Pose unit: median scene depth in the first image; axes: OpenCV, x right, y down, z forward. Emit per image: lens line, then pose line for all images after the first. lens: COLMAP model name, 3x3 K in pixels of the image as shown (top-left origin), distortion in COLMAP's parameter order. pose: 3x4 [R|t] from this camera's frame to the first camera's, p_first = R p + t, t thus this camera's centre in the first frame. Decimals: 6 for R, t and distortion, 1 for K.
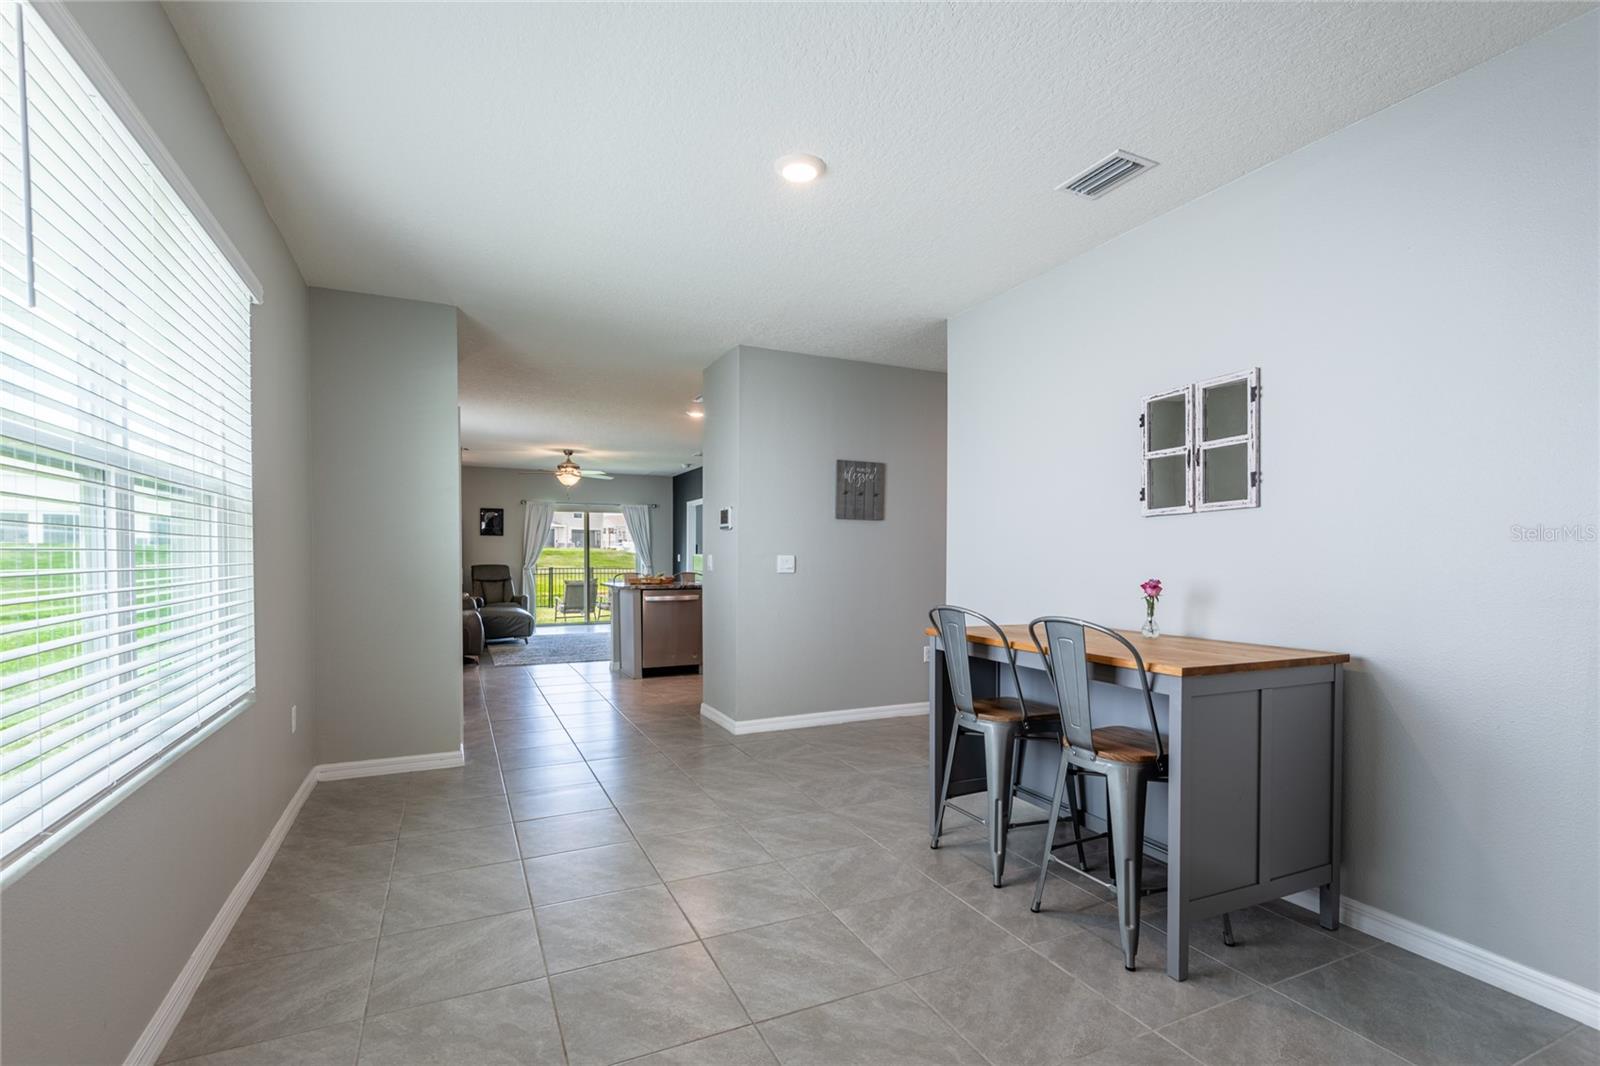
lens RADIAL K [[739.5, 0, 810.2], [0, 739.5, 570.3], [0, 0, 1]] dist [0.010291, -0.005613]
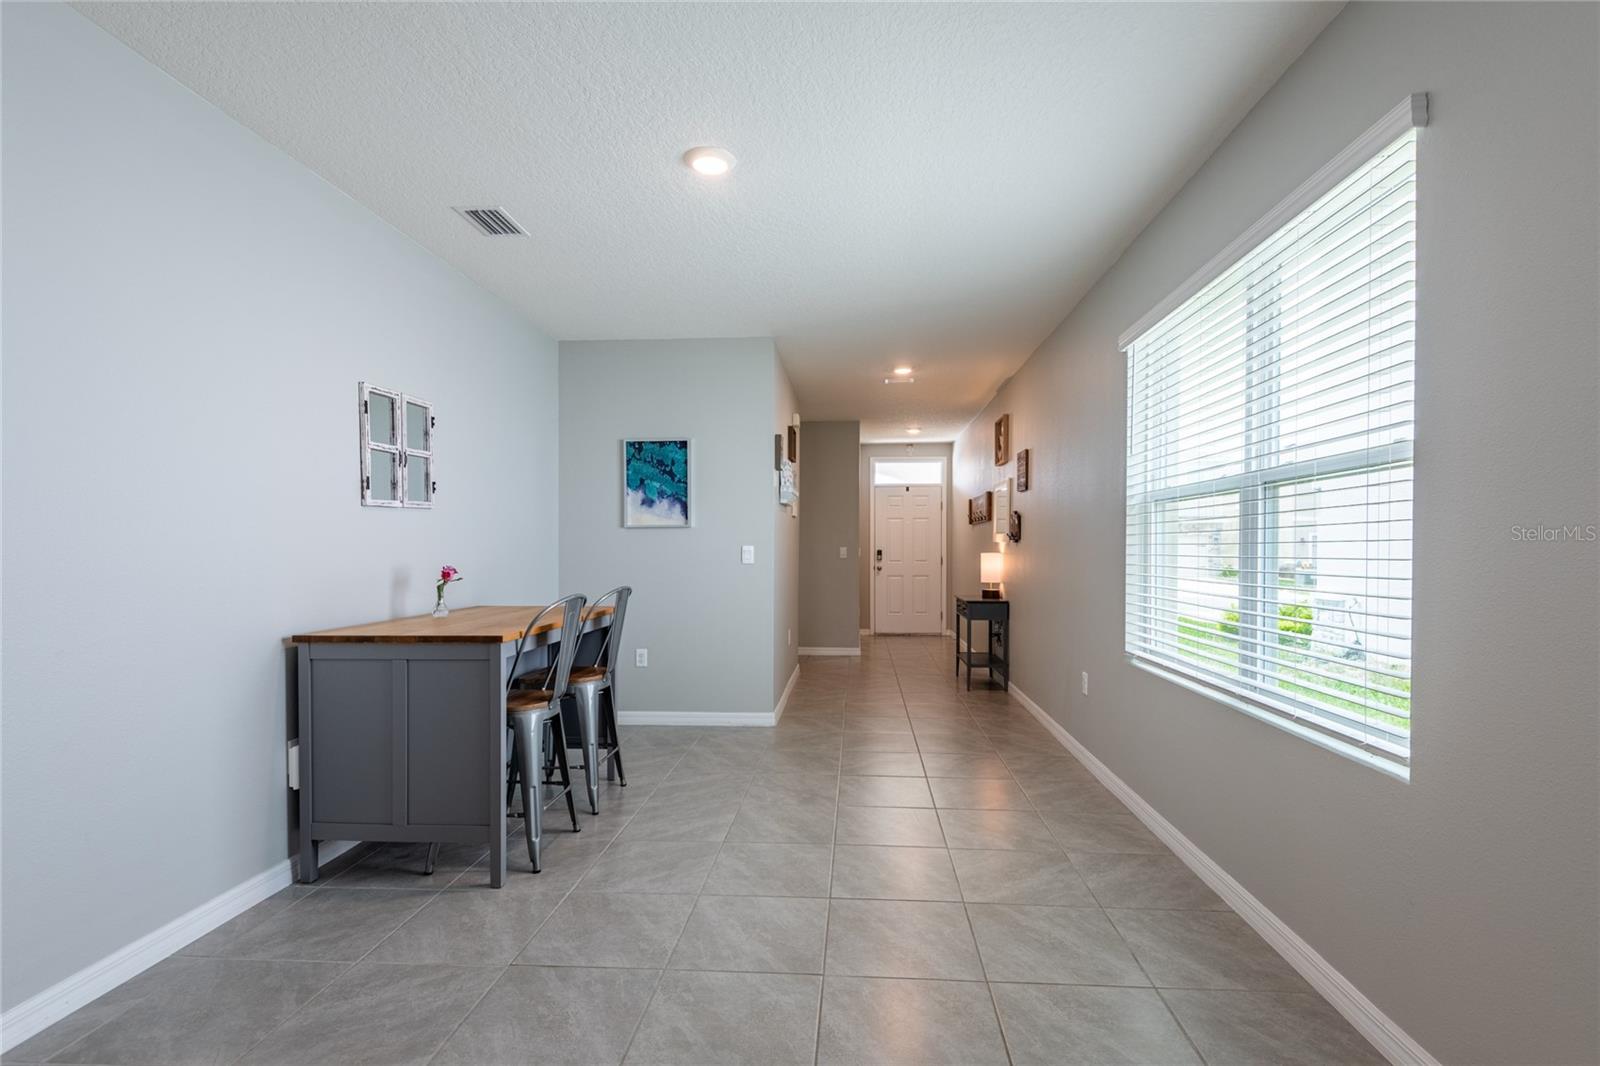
lens RADIAL K [[739.5, 0, 814.6], [0, 739.5, 557.1], [0, 0, 1]] dist [0.010291, -0.005613]
pose [[-0.873669, -0.009321, 0.486432, -0.660507], [0.007567, 0.999435, 0.032741, -0.038252], [-0.486463, 0.032285, -0.873105, 1.899136]]
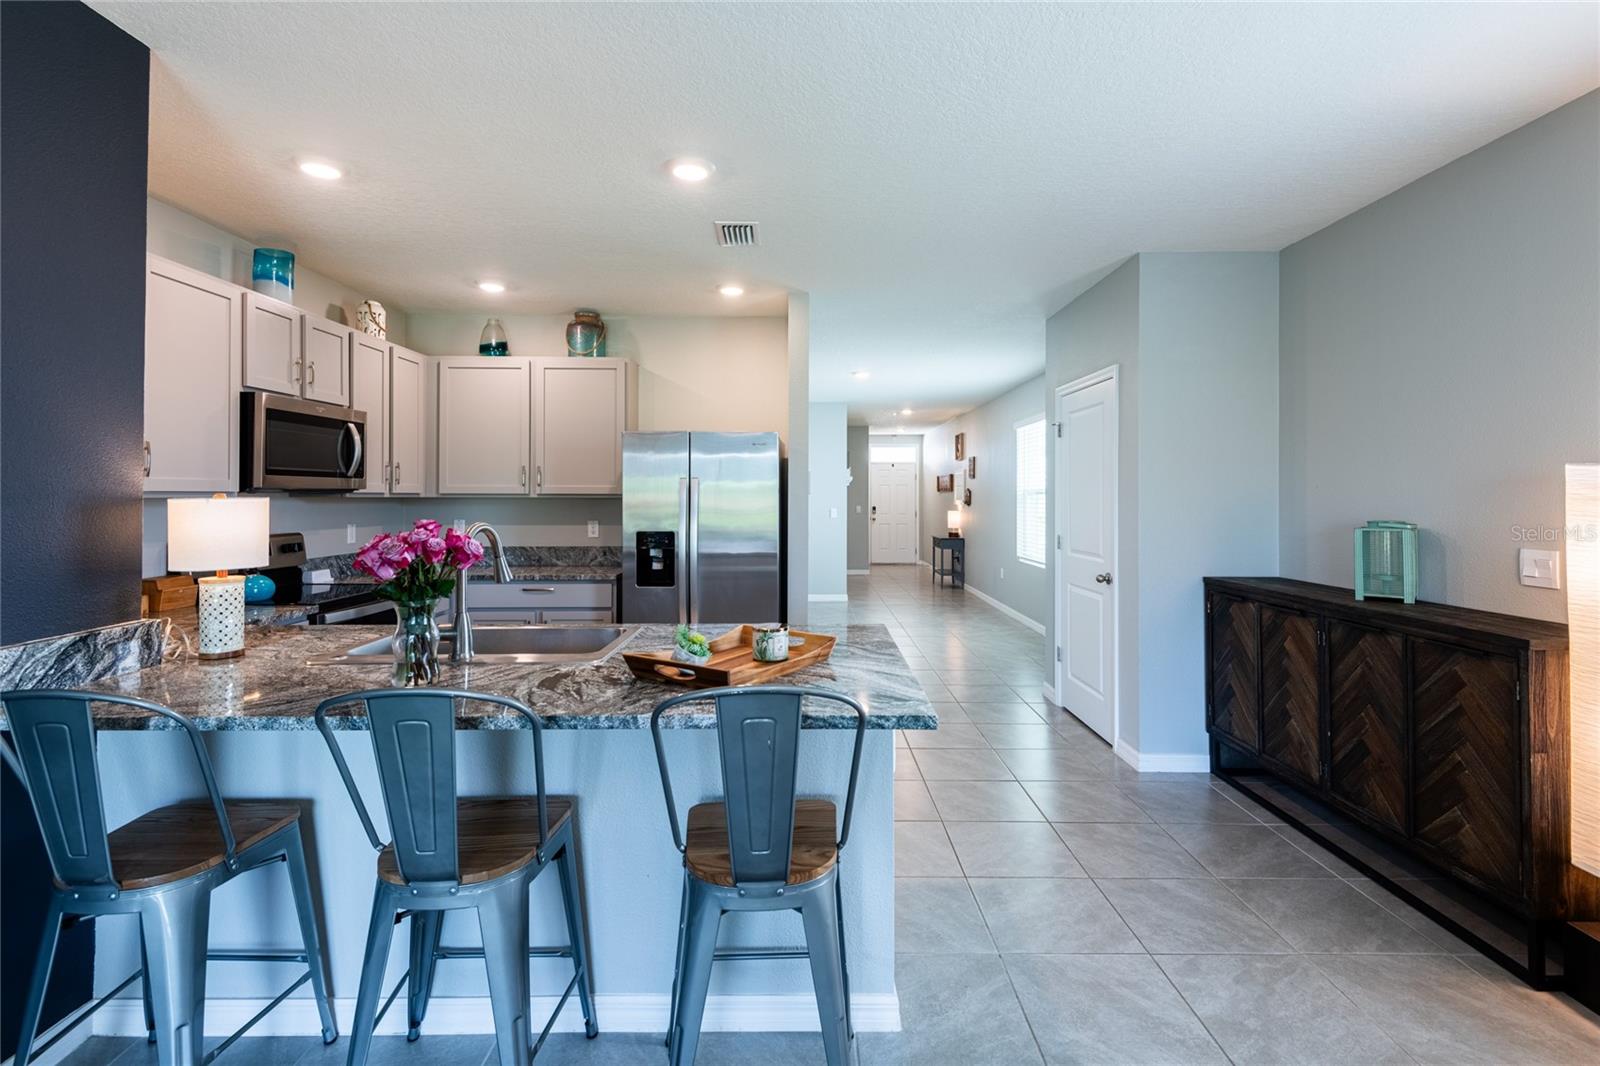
lens RADIAL K [[739.5, 0, 804.8], [0, 739.5, 488.8], [0, 0, 1]] dist [0.010291, -0.005613]
pose [[-0.901135, -0.001088, 0.433538, -1.070776], [0.004294, 0.999925, 0.011436, -0.151305], [-0.433518, 0.012167, -0.901063, 3.757473]]
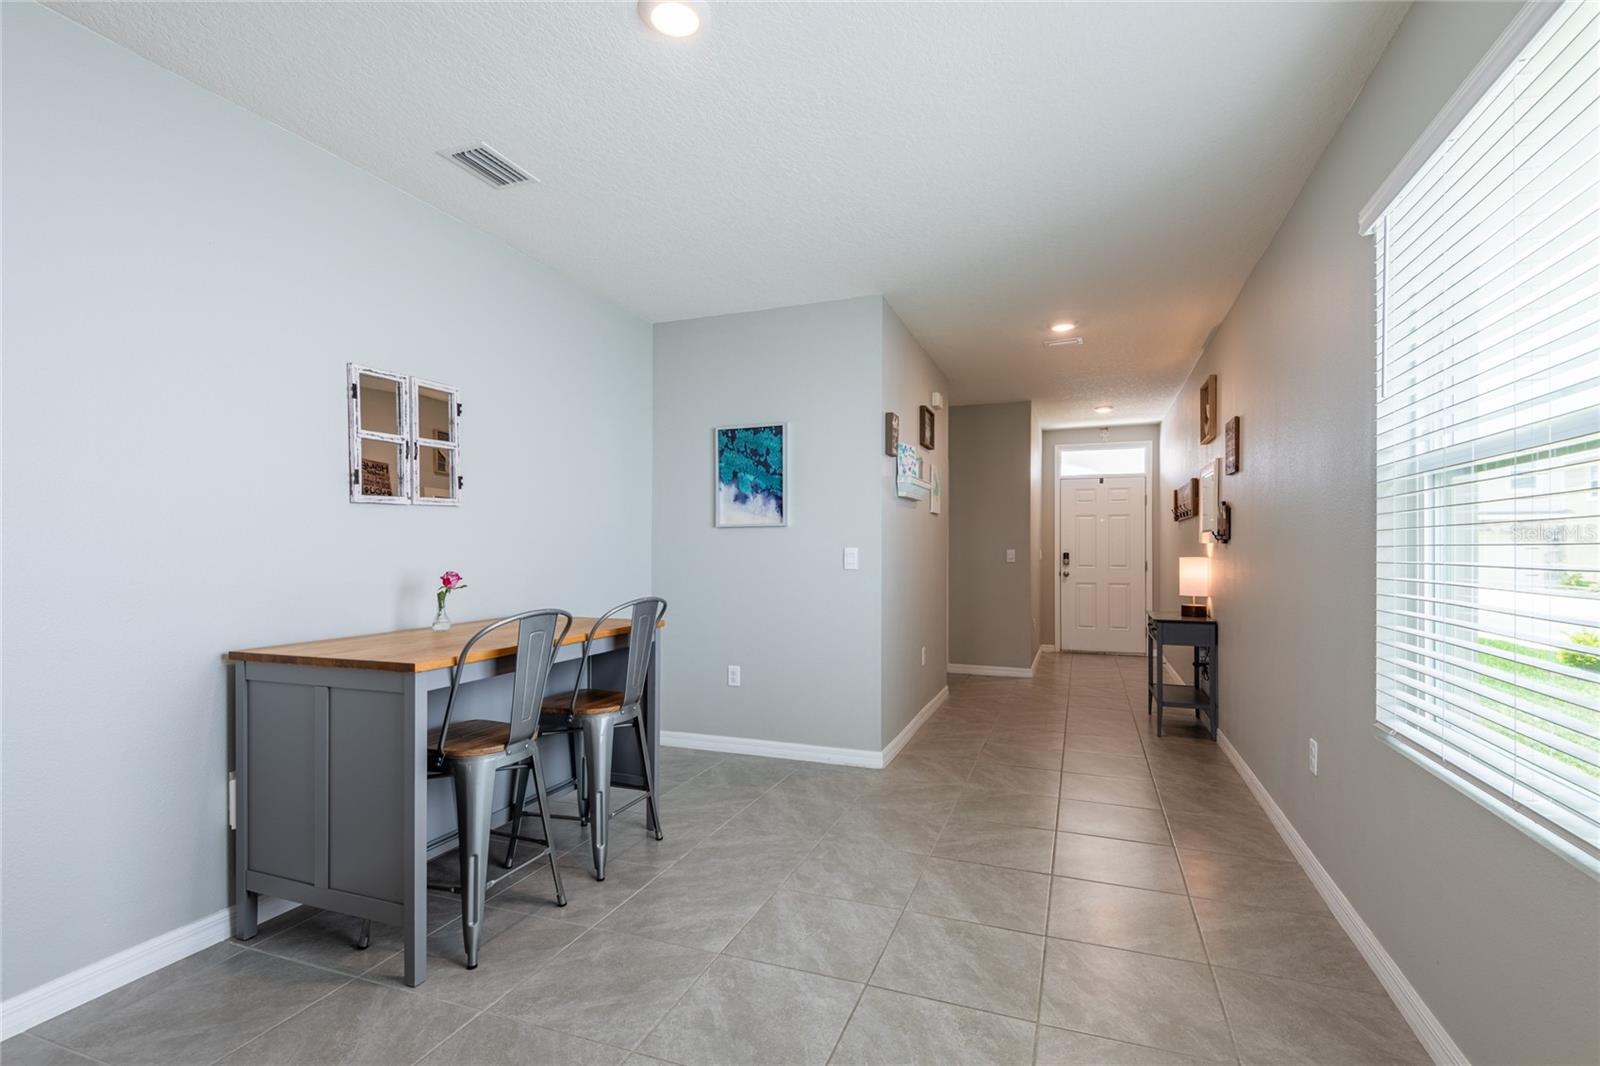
lens RADIAL K [[739.5, 0, 808.7], [0, 739.5, 548.7], [0, 0, 1]] dist [0.010291, -0.005613]
pose [[-0.694942, -0.002769, 0.719061, -0.655280], [0.012294, 0.999801, 0.015732, -0.030598], [-0.718961, 0.019773, -0.694769, 1.477633]]
